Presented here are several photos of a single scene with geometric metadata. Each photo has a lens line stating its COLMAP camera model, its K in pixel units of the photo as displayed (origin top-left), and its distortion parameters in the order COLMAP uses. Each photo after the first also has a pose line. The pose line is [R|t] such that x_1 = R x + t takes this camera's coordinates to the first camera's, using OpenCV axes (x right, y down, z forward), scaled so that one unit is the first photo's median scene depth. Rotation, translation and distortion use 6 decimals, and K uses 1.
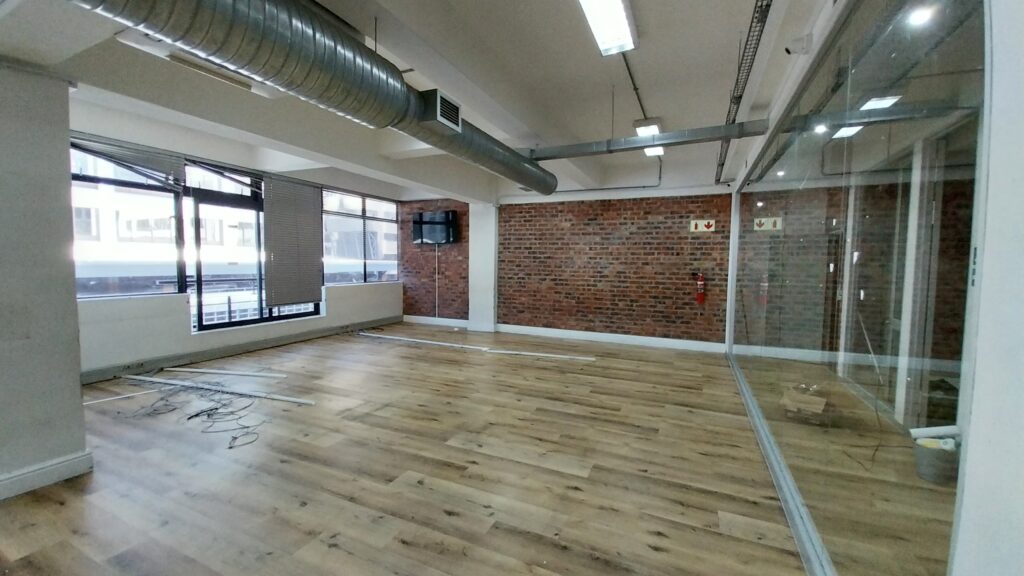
lens RADIAL K [[402.2, 0, 515.4], [0, 402.2, 286.7], [0, 0, 1]] dist [0.020009, -0.013684]
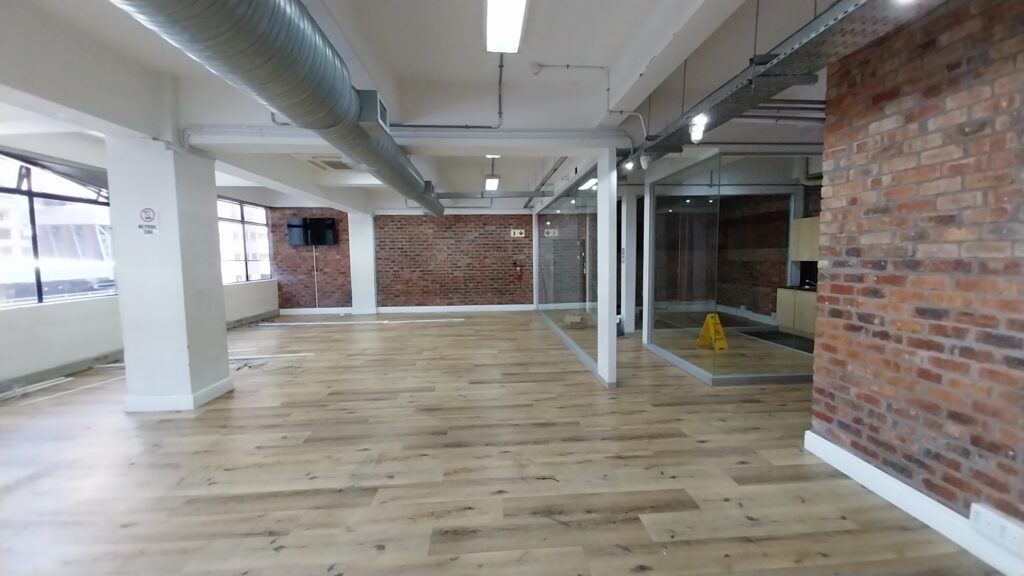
lens RADIAL K [[402.2, 0, 514.9], [0, 402.2, 288.9], [0, 0, 1]] dist [0.020009, -0.013684]
pose [[0.882623, -0.063307, 0.465799, -0.315521], [0.054521, 0.997989, 0.032327, 0.019463], [-0.466909, -0.003136, 0.884300, -0.428413]]
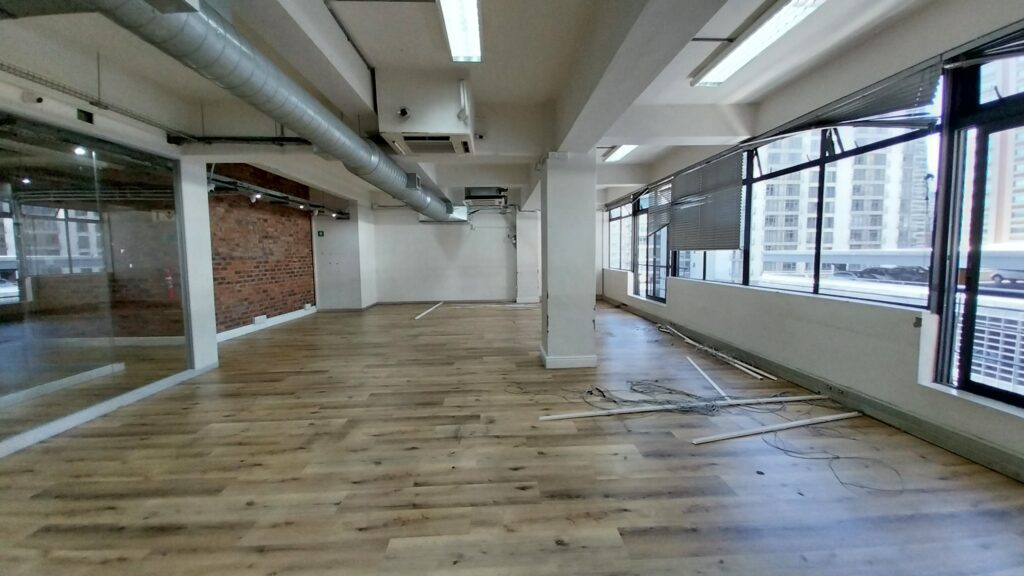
lens RADIAL K [[402.2, 0, 513.7], [0, 402.2, 287.1], [0, 0, 1]] dist [0.020009, -0.013684]
pose [[-0.895594, 0.032468, -0.443686, -0.049179], [-0.028849, 0.990996, 0.130750, -0.058183], [0.443936, 0.129899, -0.886593, 1.019812]]
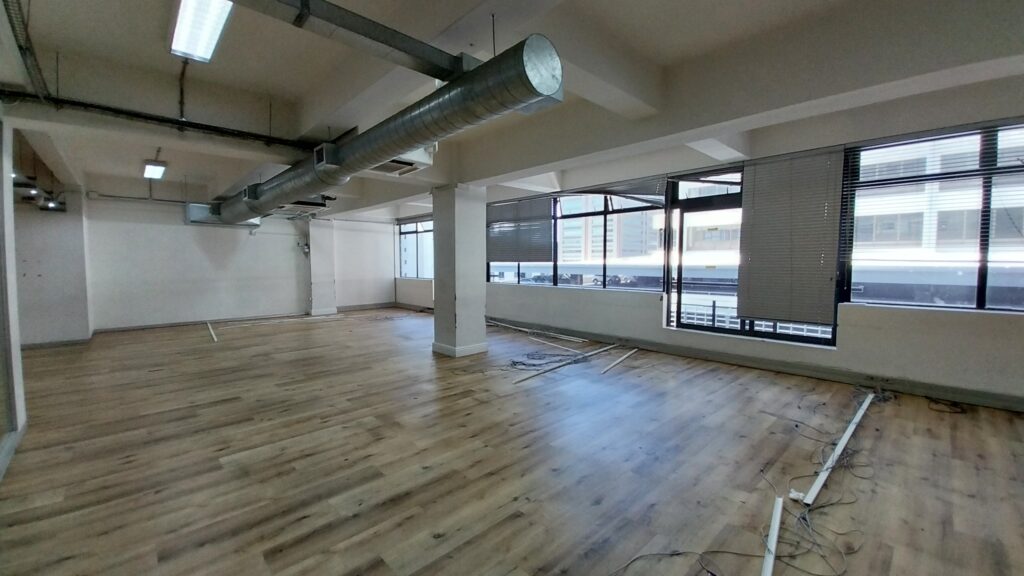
lens RADIAL K [[402.2, 0, 516.2], [0, 402.2, 287.8], [0, 0, 1]] dist [0.020009, -0.013684]
pose [[-0.384066, 0.043865, -0.922263, 0.350517], [-0.060925, 0.995490, 0.072720, -0.045497], [0.921294, 0.084118, -0.379661, 0.865825]]
